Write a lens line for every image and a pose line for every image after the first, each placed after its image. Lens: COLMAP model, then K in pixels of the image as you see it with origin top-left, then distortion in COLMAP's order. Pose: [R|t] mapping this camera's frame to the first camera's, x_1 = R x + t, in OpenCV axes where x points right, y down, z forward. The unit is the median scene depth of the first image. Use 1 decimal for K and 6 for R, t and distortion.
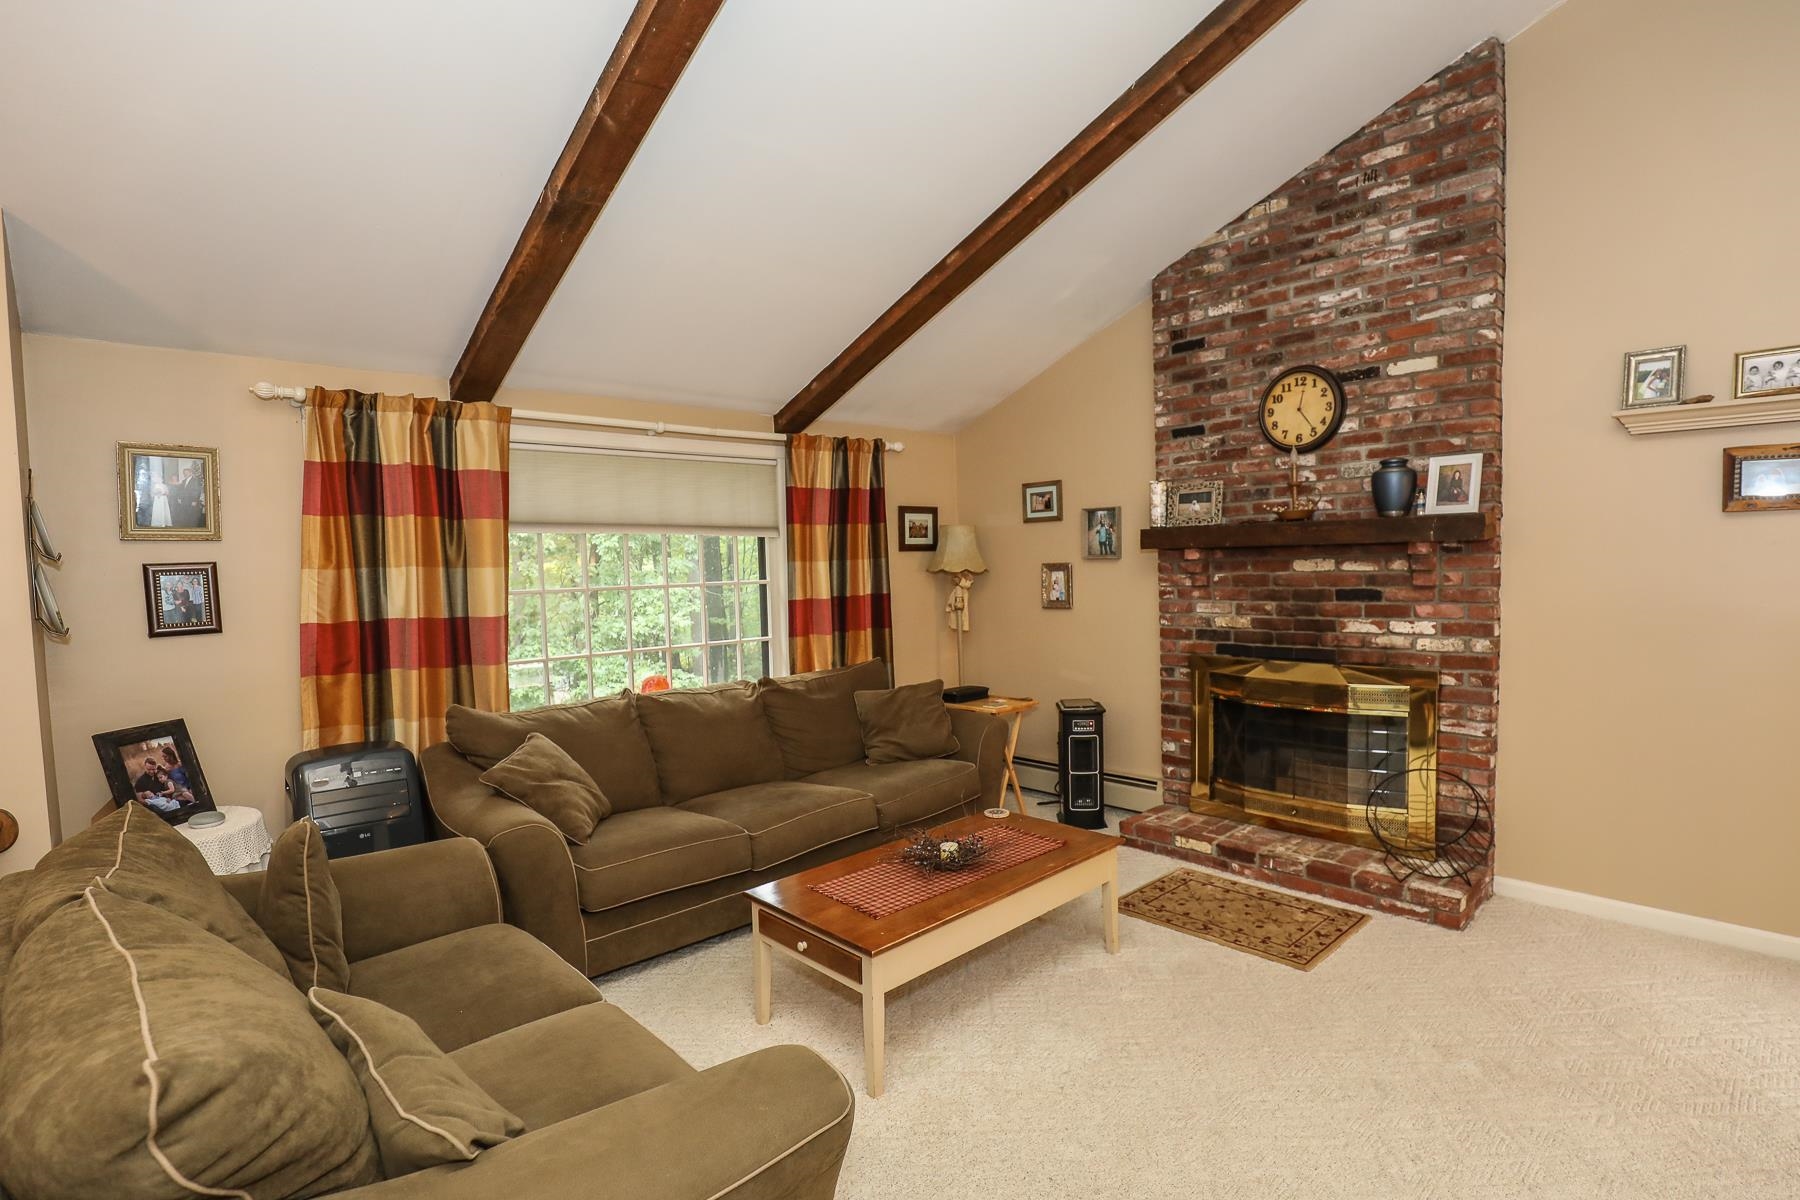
lens RADIAL K [[881.0, 0, 907.7], [0, 881.0, 616.0], [0, 0, 1]] dist [-0.034336, 0.004666]
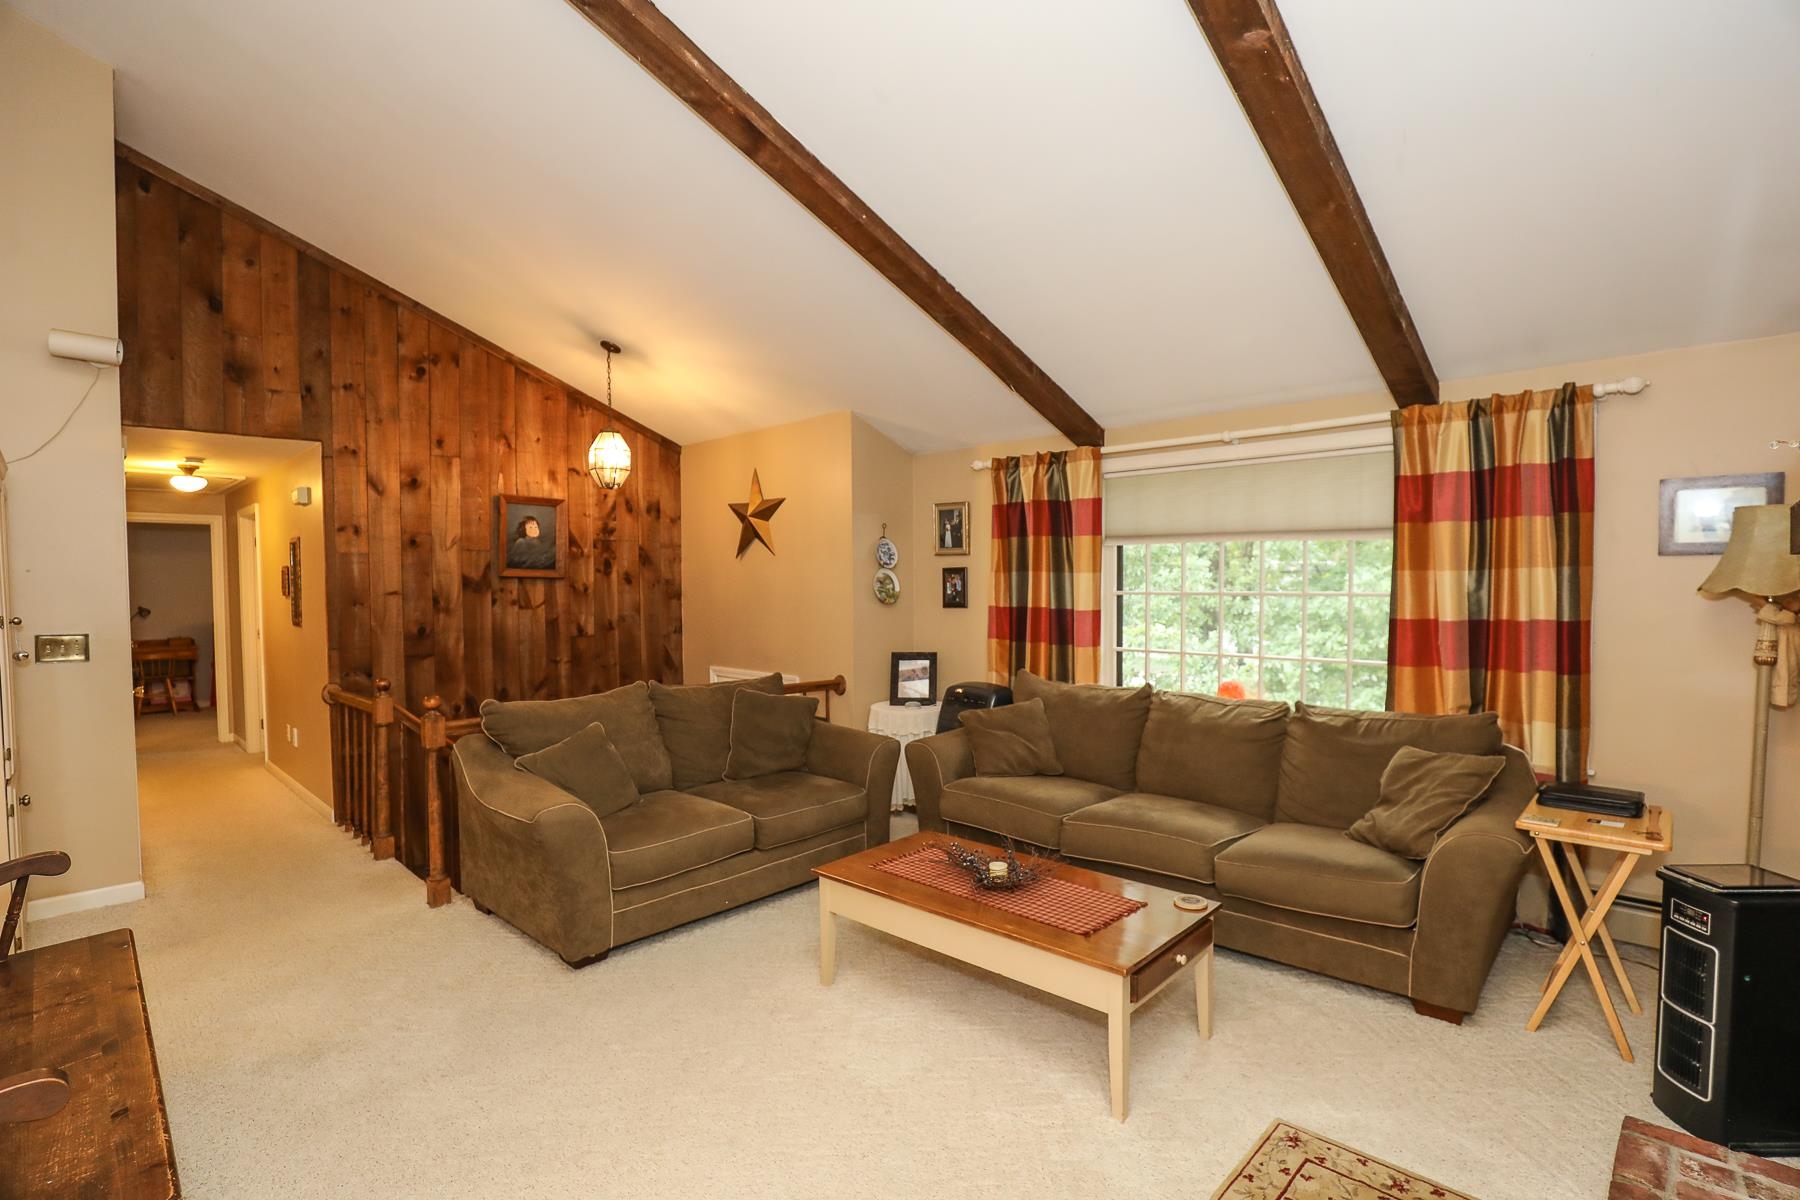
lens RADIAL K [[843.9, 0, 909.4], [0, 843.9, 608.5], [0, 0, 1]] dist [-0.026337, 0.001501]
pose [[0.054714, 0.057785, -0.996829, 0.758737], [-0.055849, 0.996938, 0.054726, -0.055814], [0.996939, 0.052678, 0.057774, 0.660580]]
